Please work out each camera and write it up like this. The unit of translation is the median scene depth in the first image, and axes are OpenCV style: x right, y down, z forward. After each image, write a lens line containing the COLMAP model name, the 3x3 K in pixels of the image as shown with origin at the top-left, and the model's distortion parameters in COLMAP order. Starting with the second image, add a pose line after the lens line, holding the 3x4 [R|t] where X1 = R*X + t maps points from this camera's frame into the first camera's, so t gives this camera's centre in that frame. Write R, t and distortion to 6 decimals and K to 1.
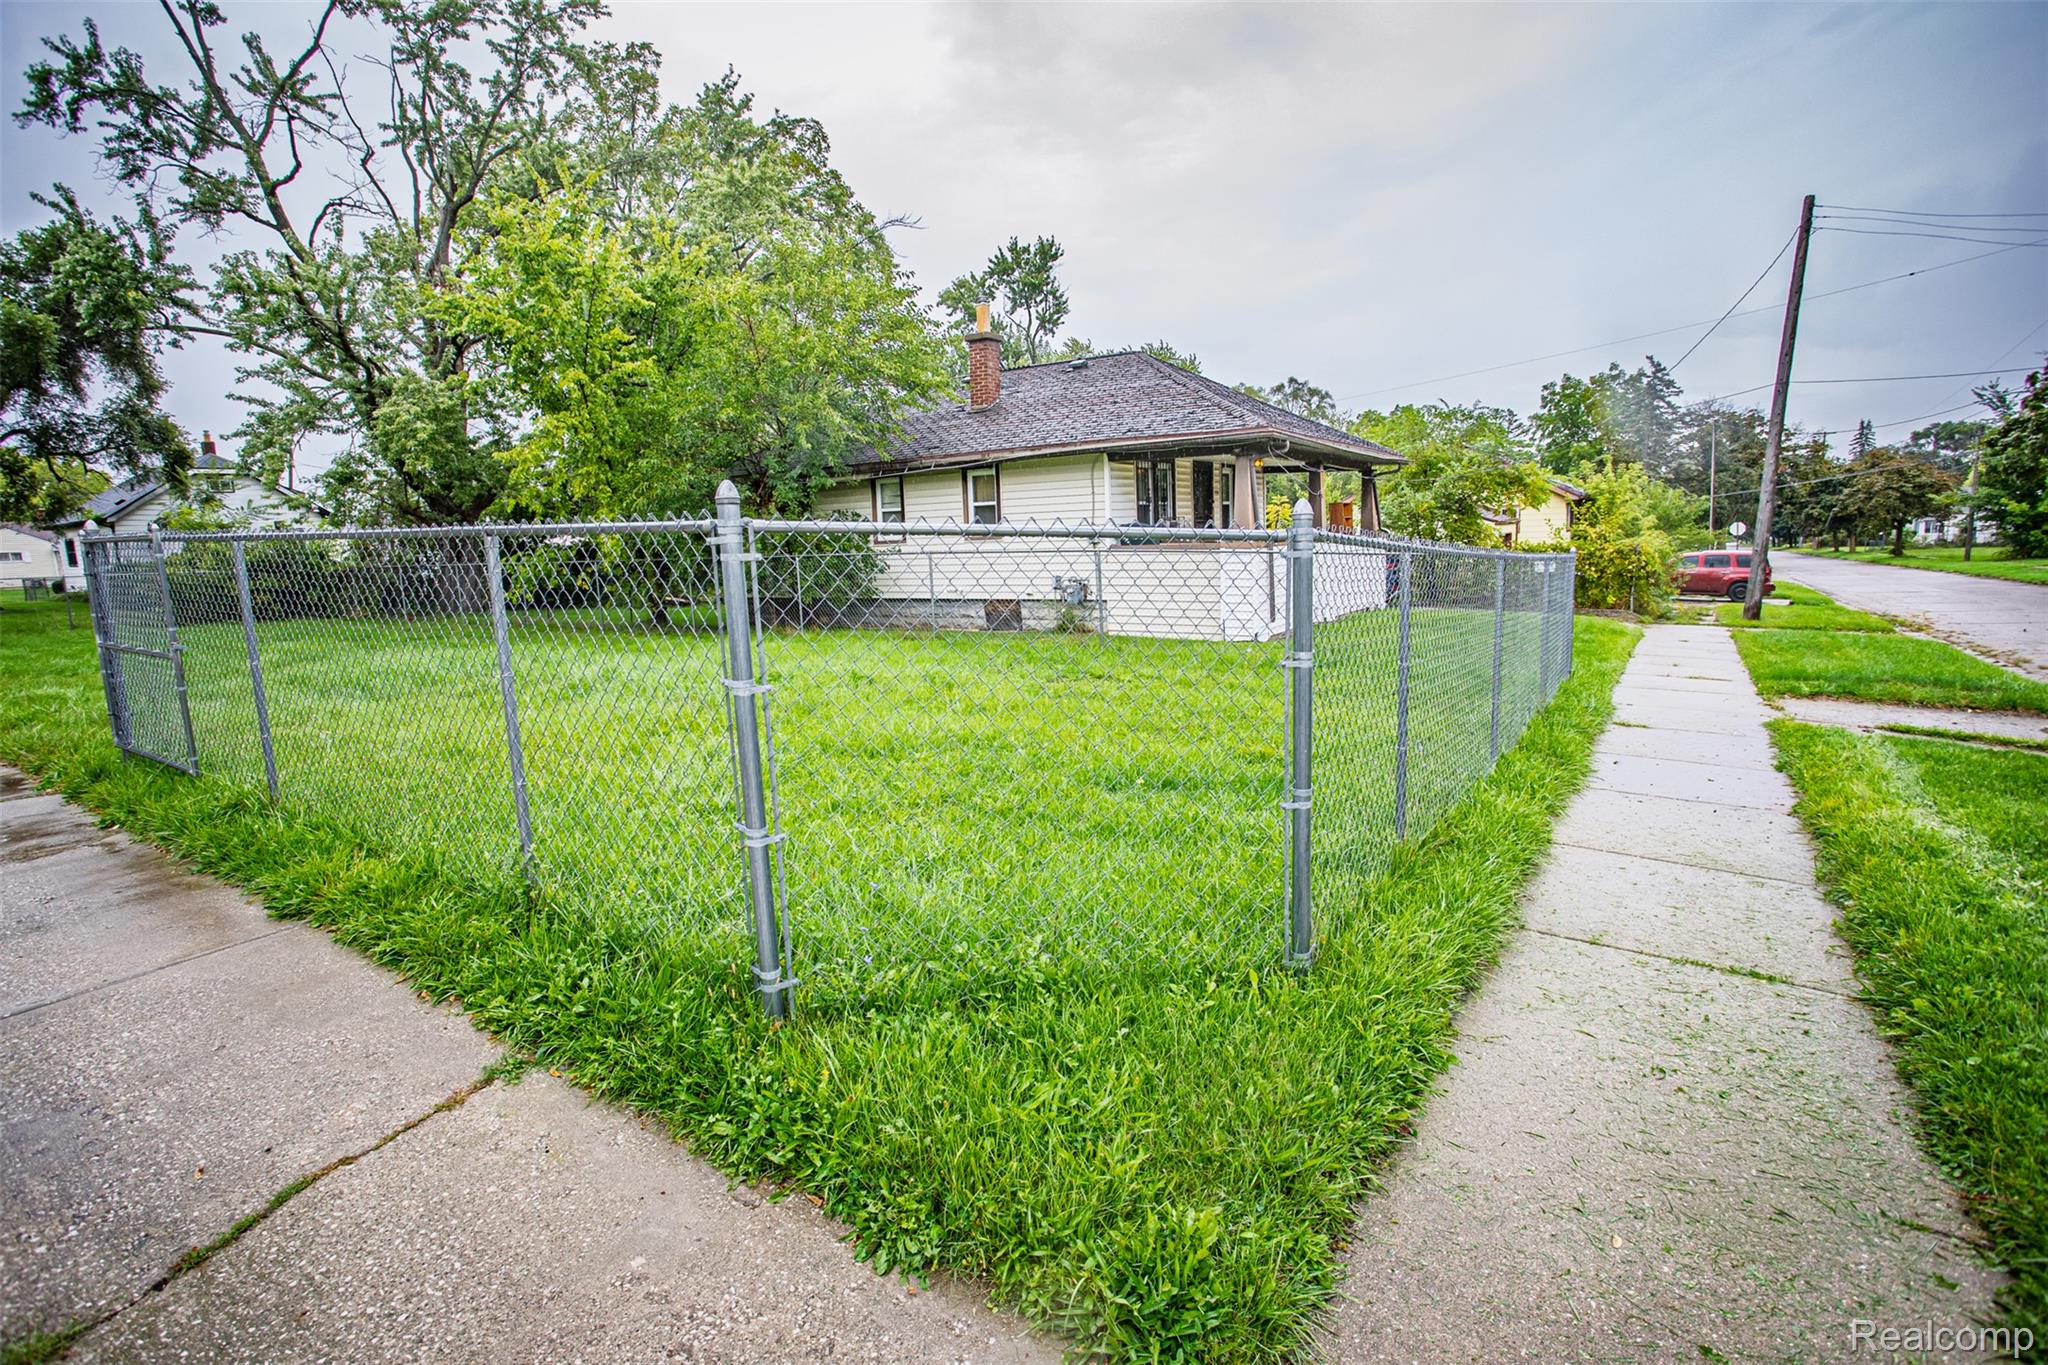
lens RADIAL K [[981.1, 0, 1002.5], [0, 981.1, 687.0], [0, 0, 1]] dist [-0.054613, 0.015705]
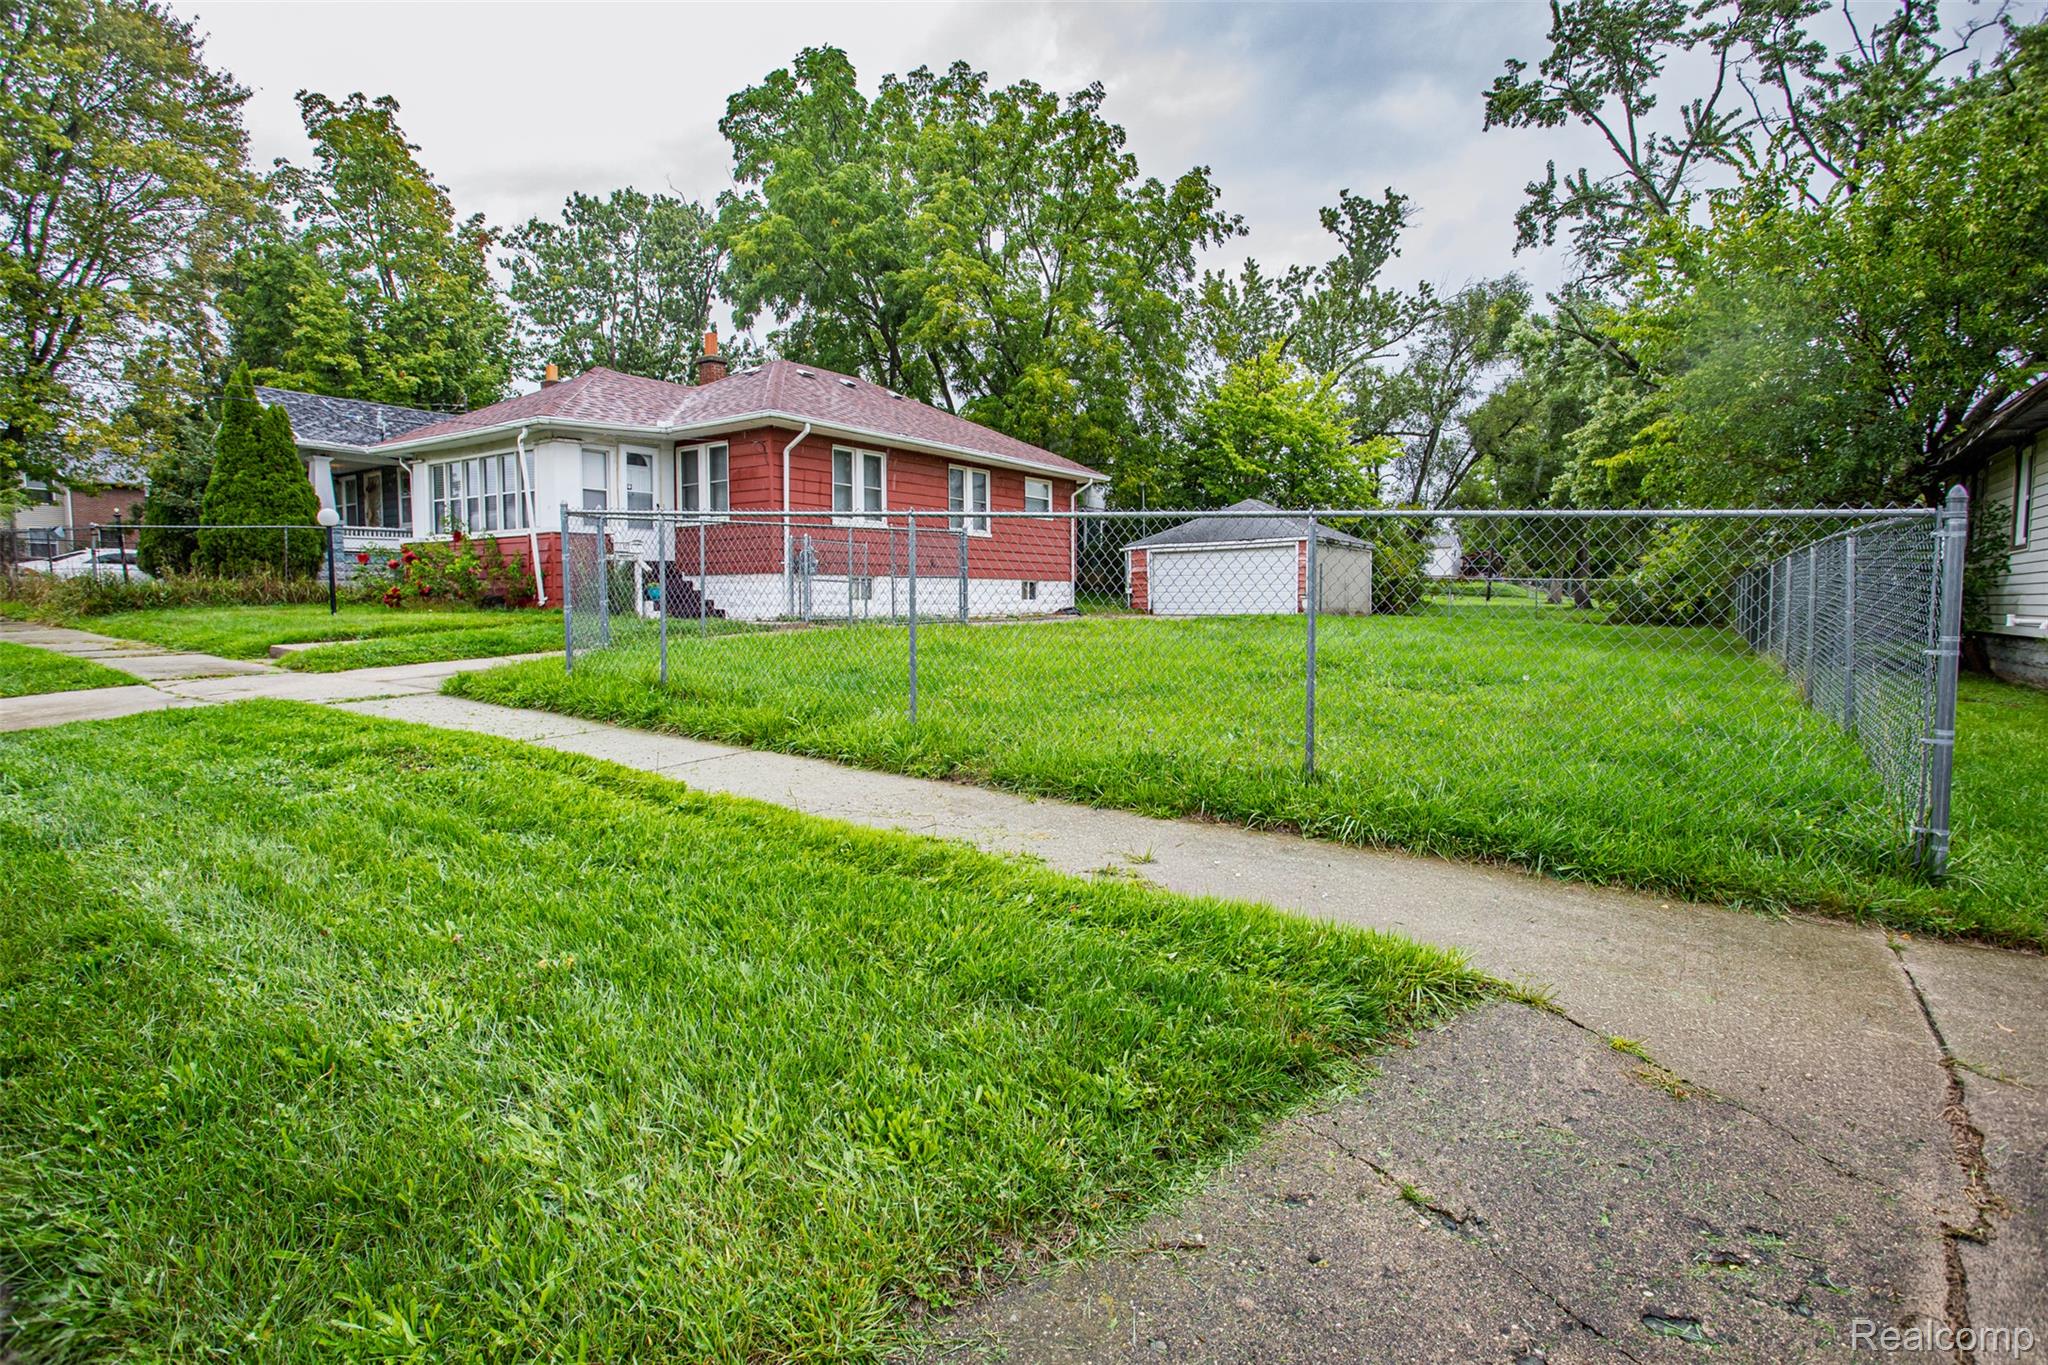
lens RADIAL K [[981.1, 0, 1063.1], [0, 981.1, 704.8], [0, 0, 1]] dist [-0.054613, 0.015705]
pose [[0.030656, 0.146514, -0.988733, 0.436810], [-0.156586, 0.977688, 0.140022, -0.034144], [0.987188, 0.150530, 0.052914, 0.342434]]
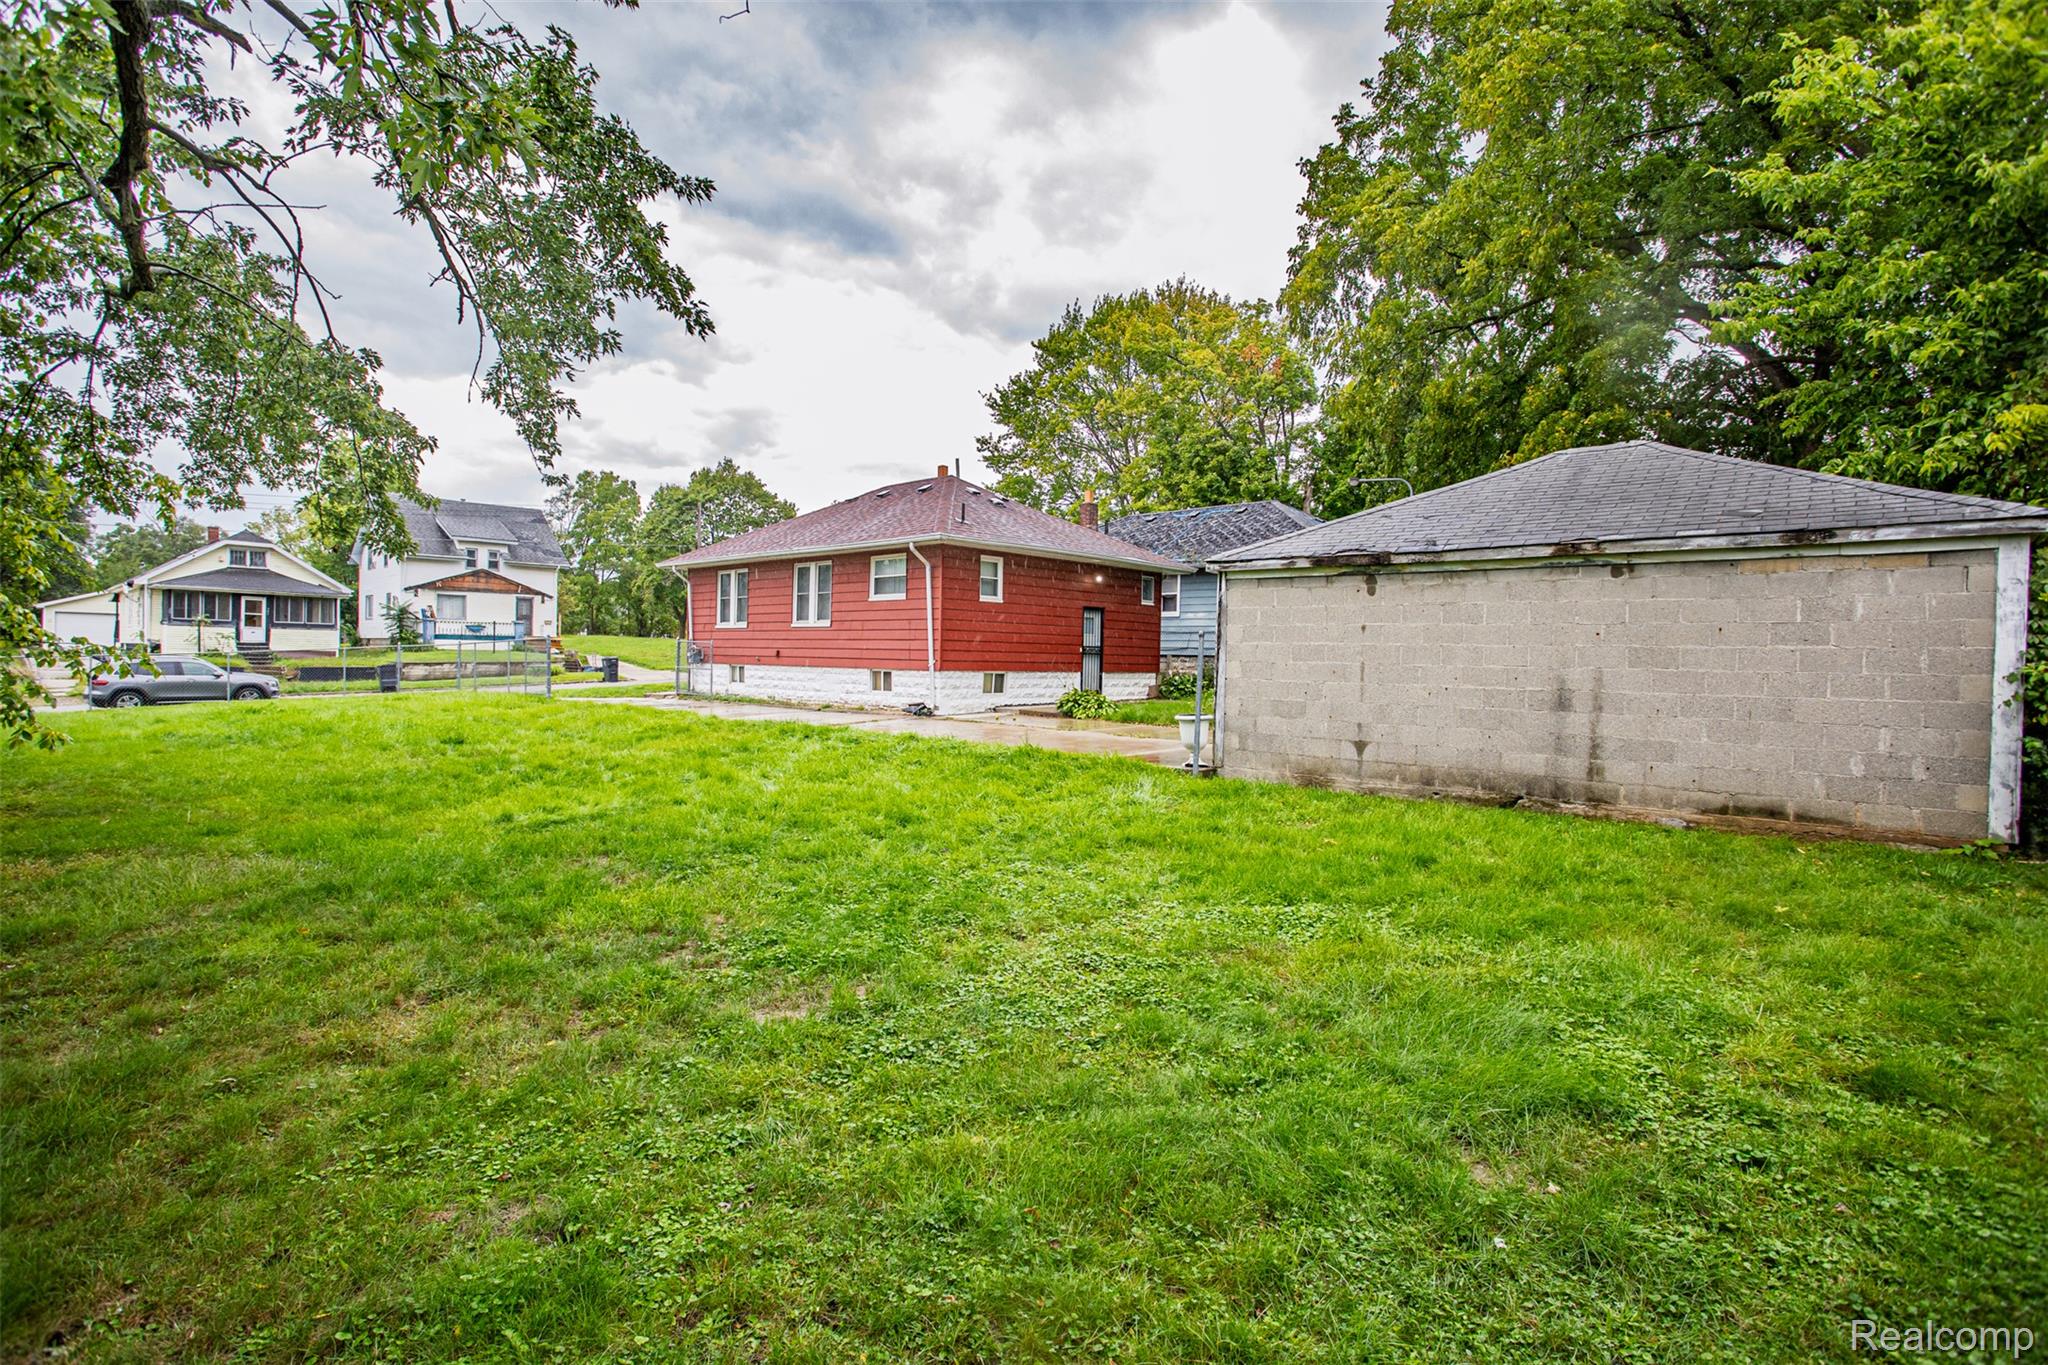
lens RADIAL K [[981.1, 0, 1001.7], [0, 981.1, 704.0], [0, 0, 1]] dist [-0.054613, 0.015705]
pose [[-0.990777, 0.007119, 0.135313, -0.941477], [0.033200, 0.980933, 0.191491, -0.163243], [-0.131370, 0.194217, -0.972122, 1.302703]]
